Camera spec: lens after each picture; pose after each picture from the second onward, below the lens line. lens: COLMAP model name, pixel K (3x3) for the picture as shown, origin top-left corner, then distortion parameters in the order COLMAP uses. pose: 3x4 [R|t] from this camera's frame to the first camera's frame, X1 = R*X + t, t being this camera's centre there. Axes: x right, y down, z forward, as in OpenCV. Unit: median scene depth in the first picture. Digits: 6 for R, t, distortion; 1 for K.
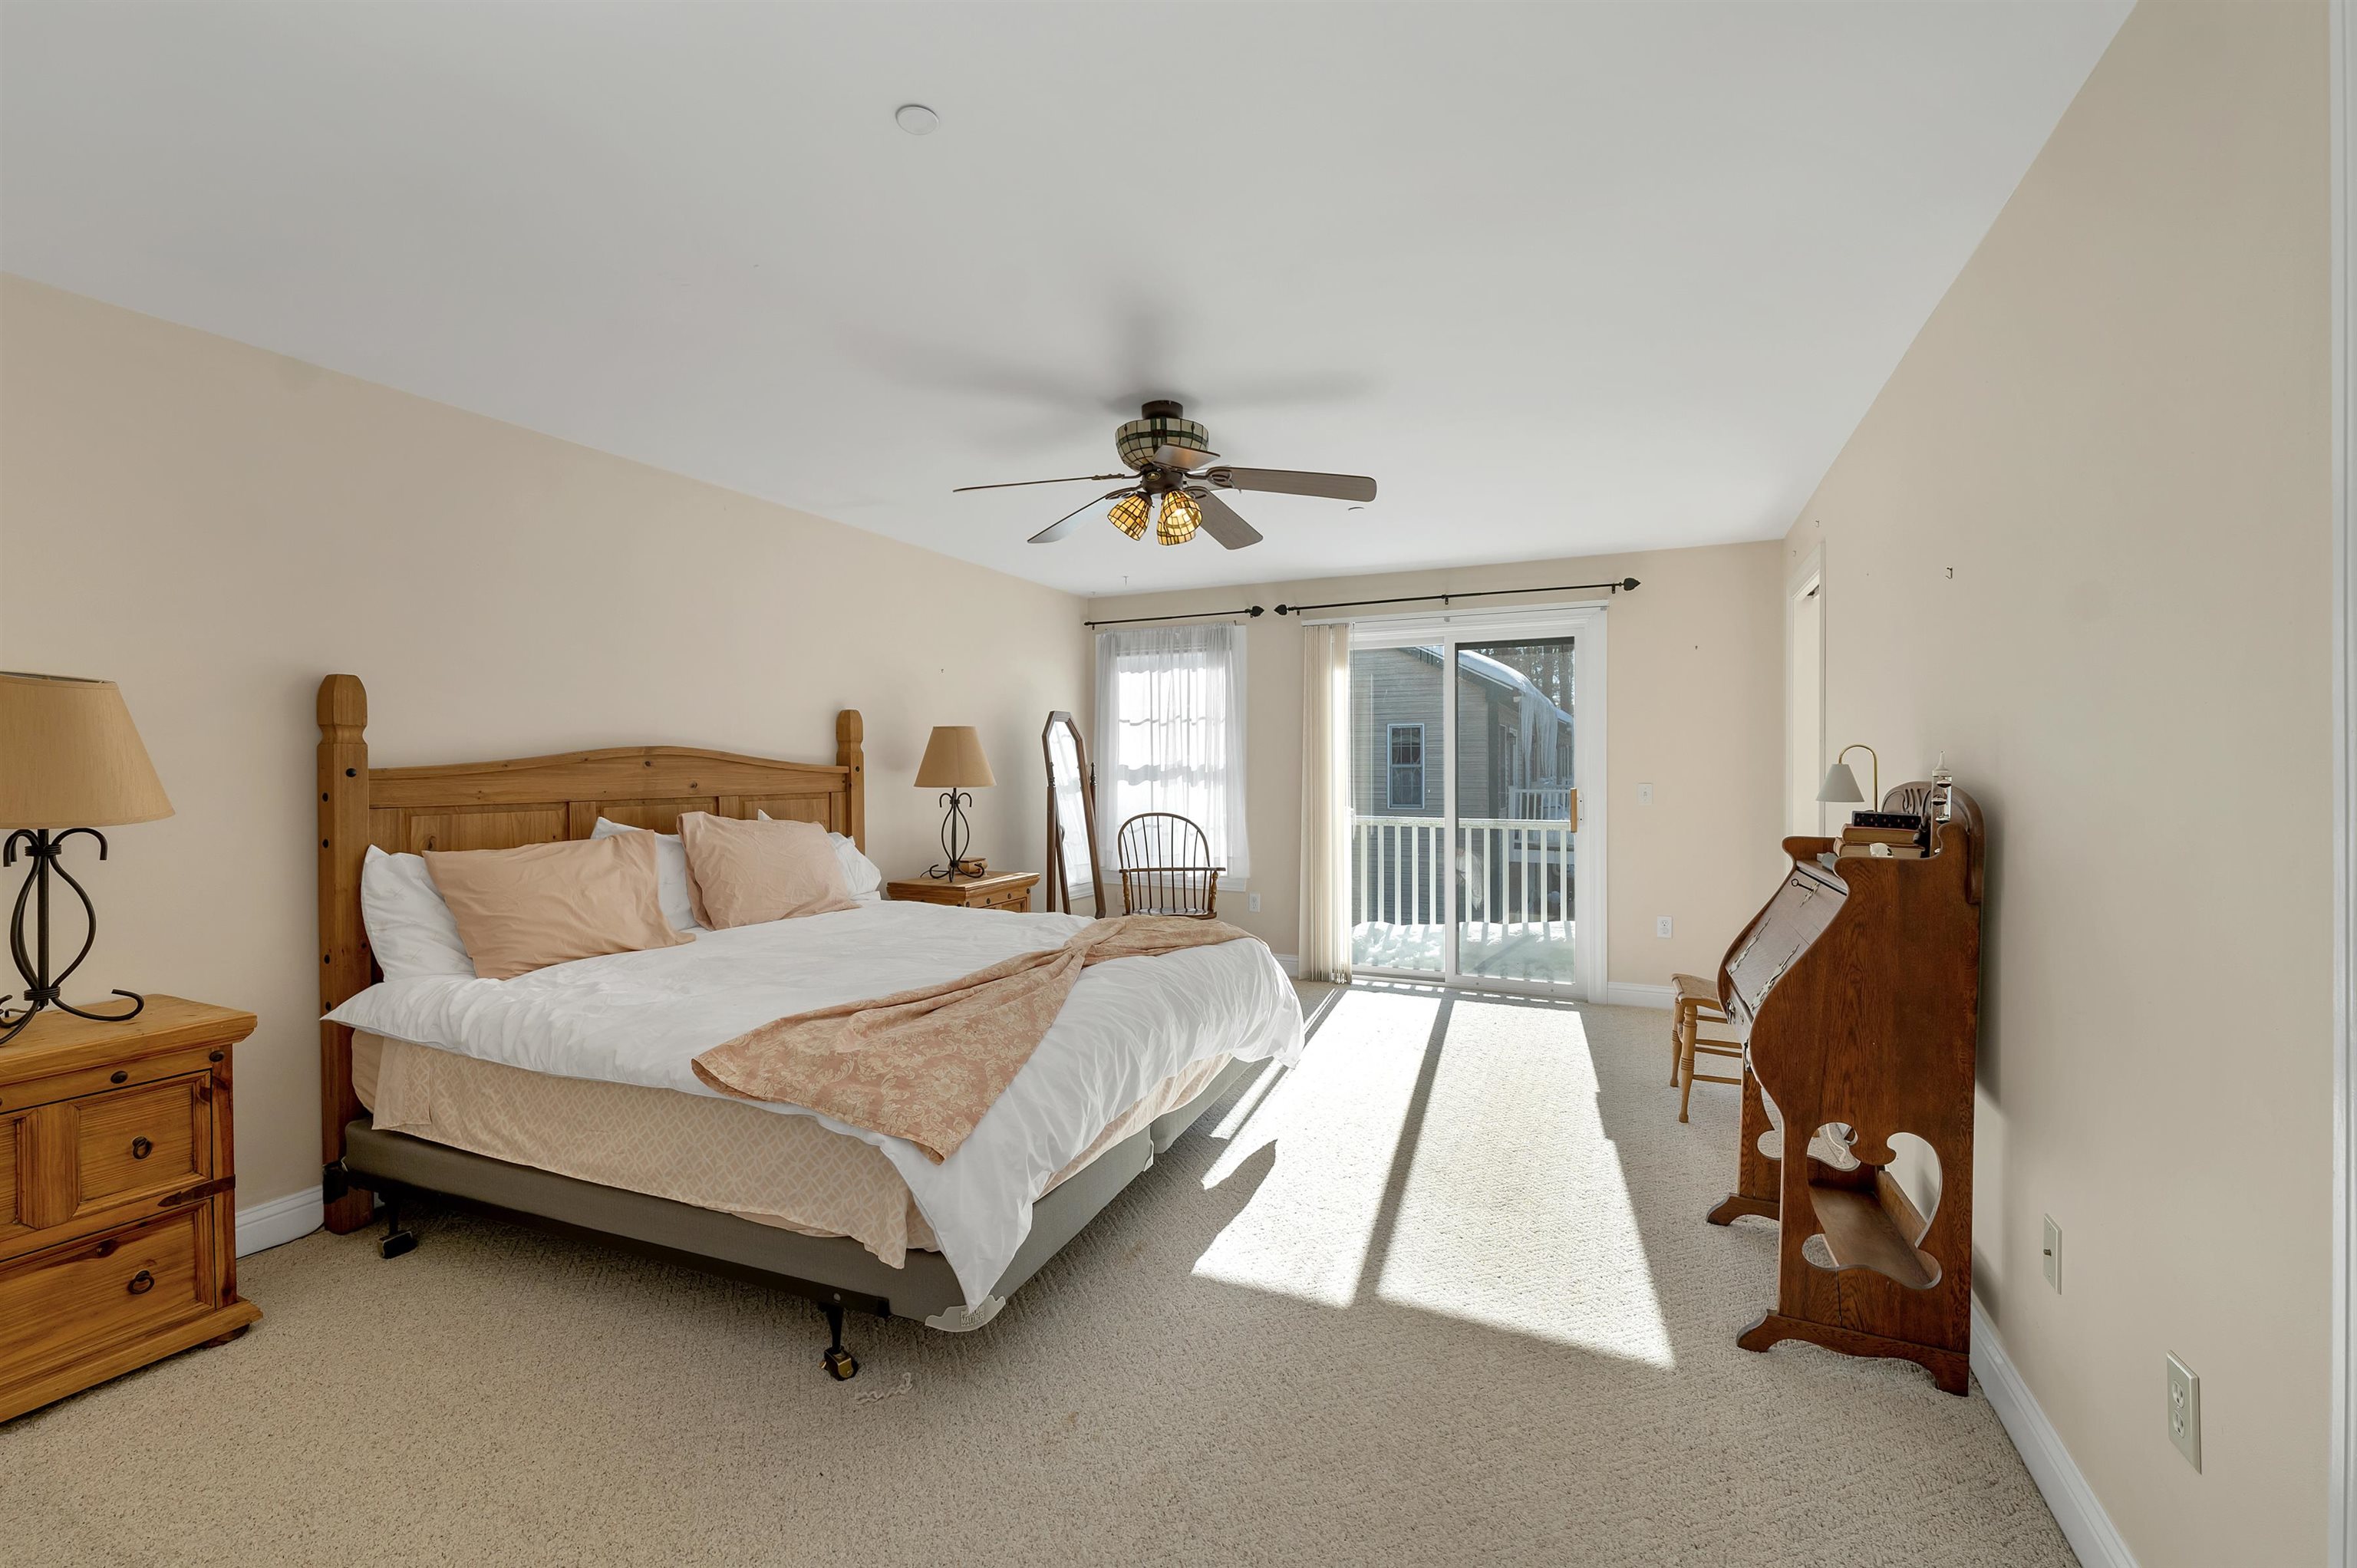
lens RADIAL K [[995.7, 0, 1170.8], [0, 995.7, 743.1], [0, 0, 1]] dist [-0.000090, 0.000050]
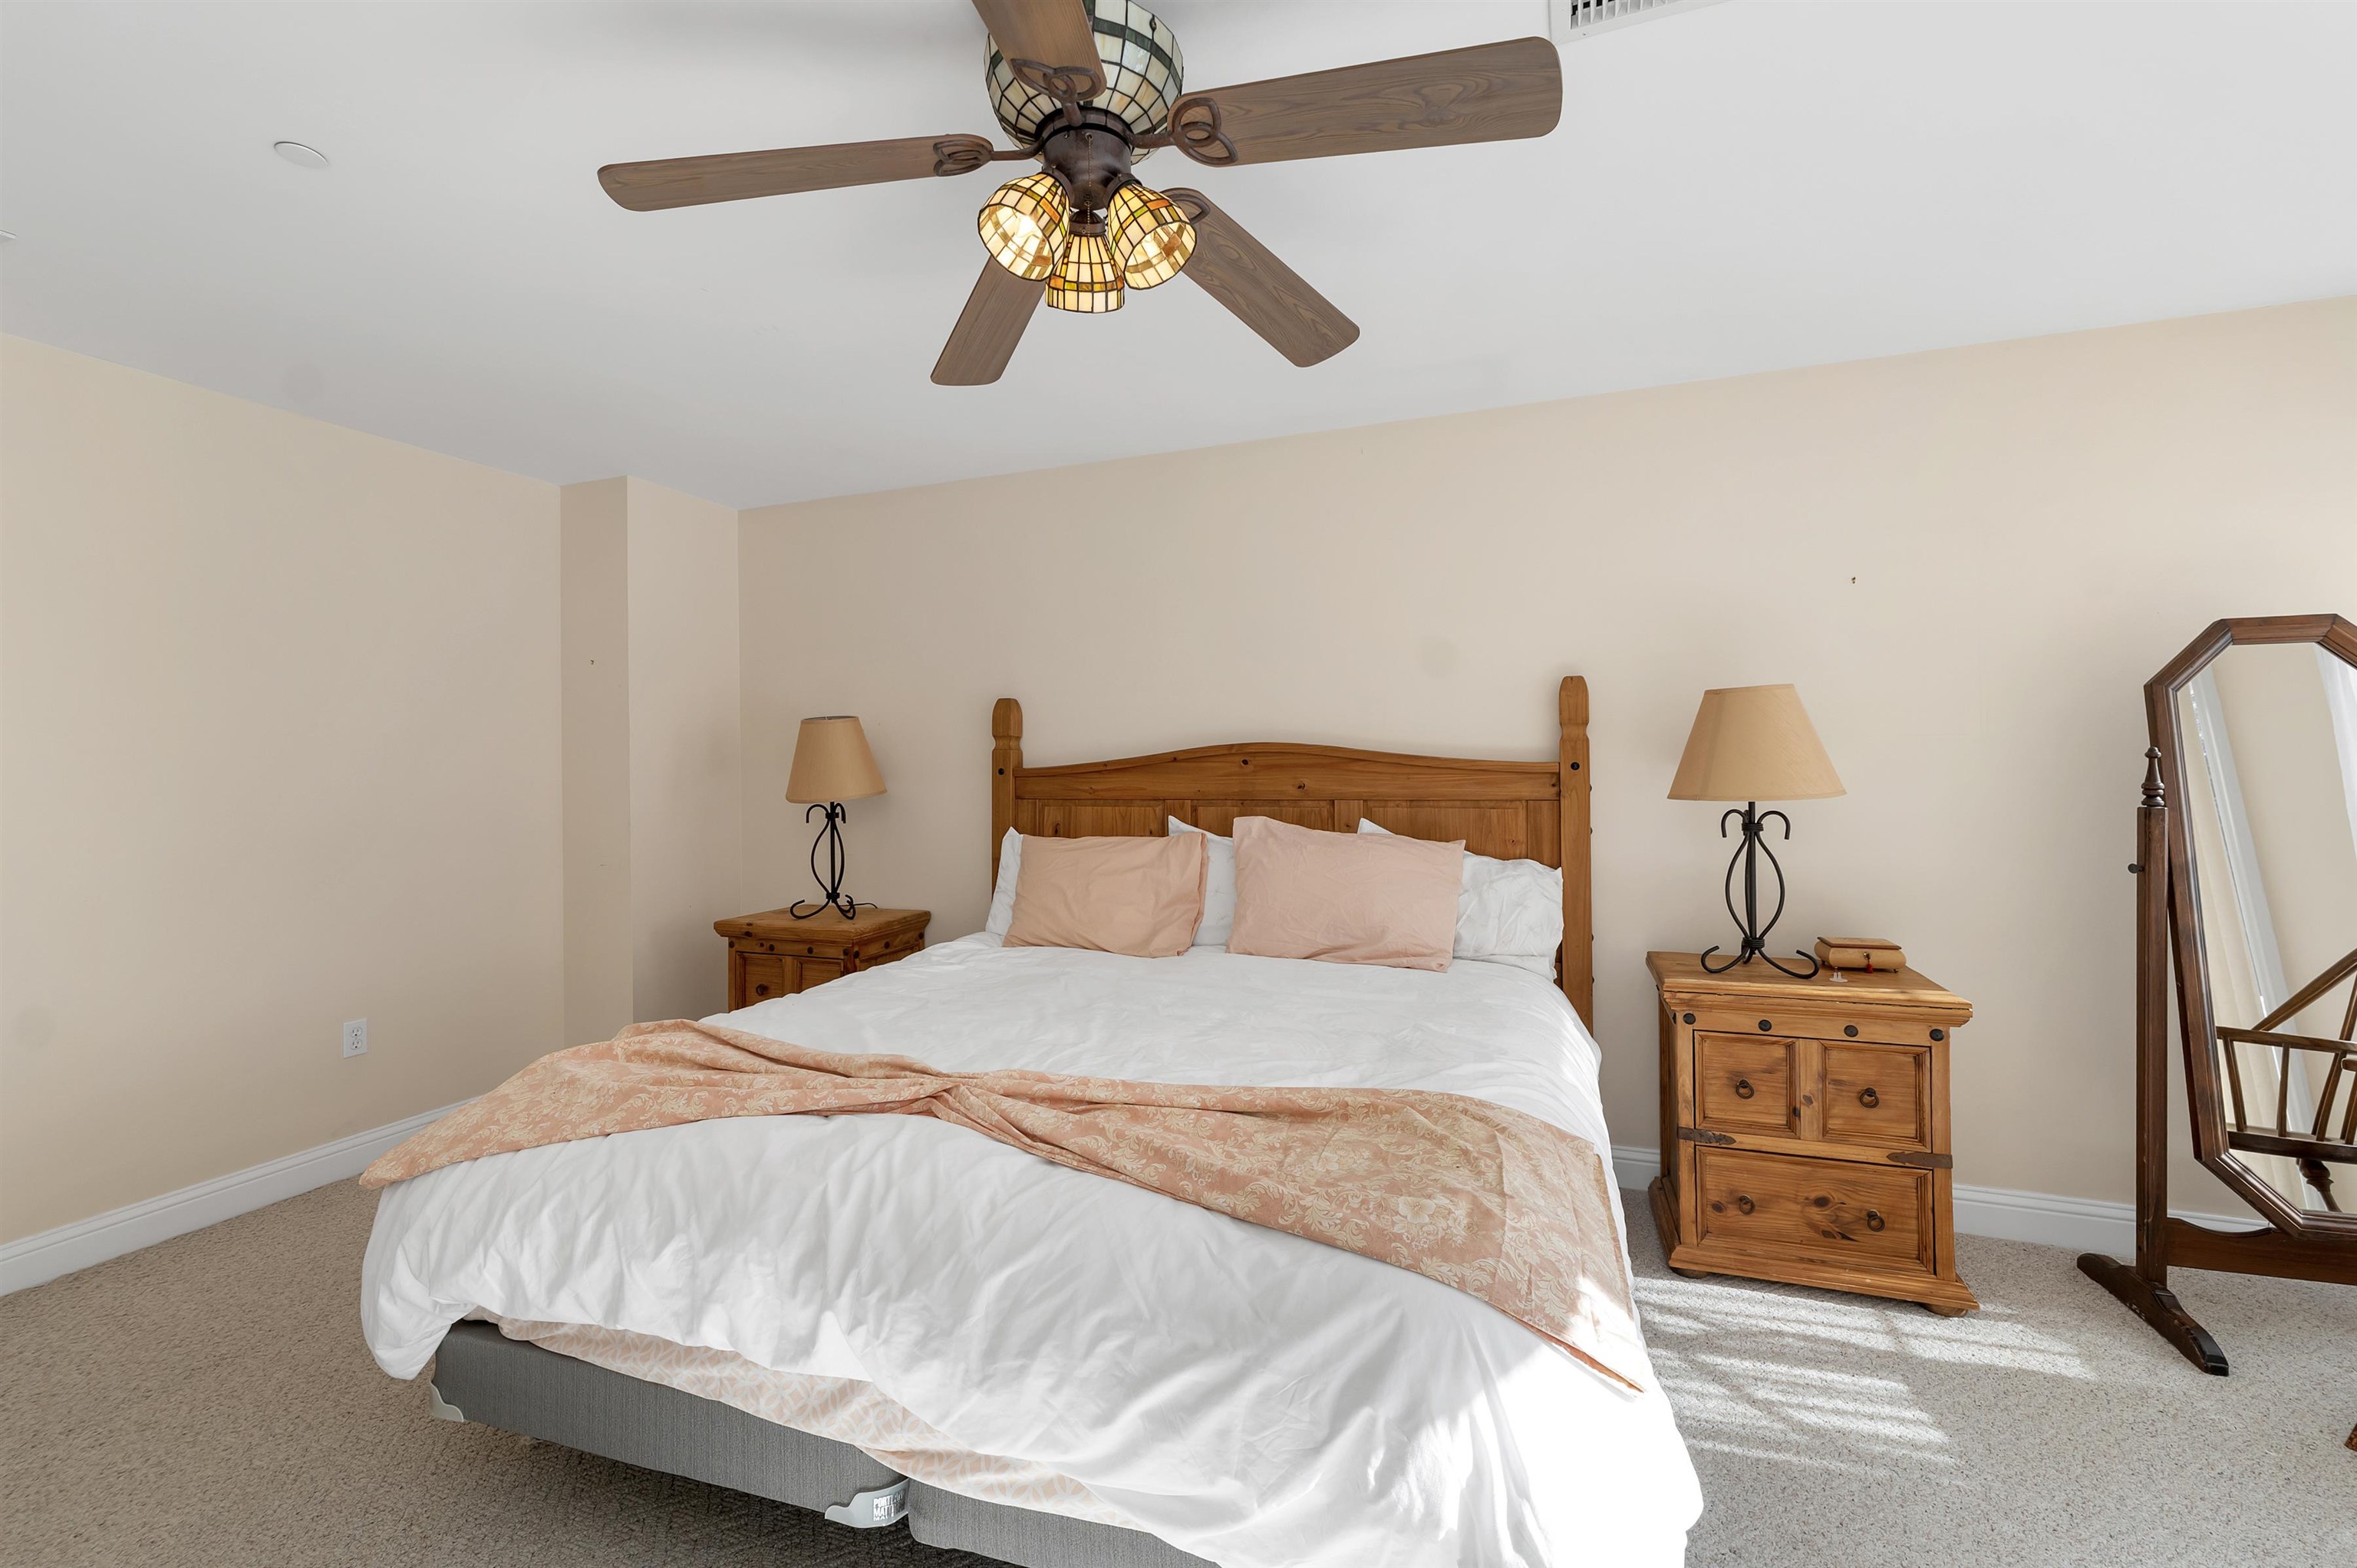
lens RADIAL K [[1011.2, 0, 1172.6], [0, 1011.2, 736.2], [0, 0, 1]] dist [0.003096, 0.000405]
pose [[0.058499, -0.028070, -0.997893, 0.353724], [0.031314, 0.999164, -0.026270, 0.016676], [0.997796, -0.029711, 0.059329, 0.747753]]
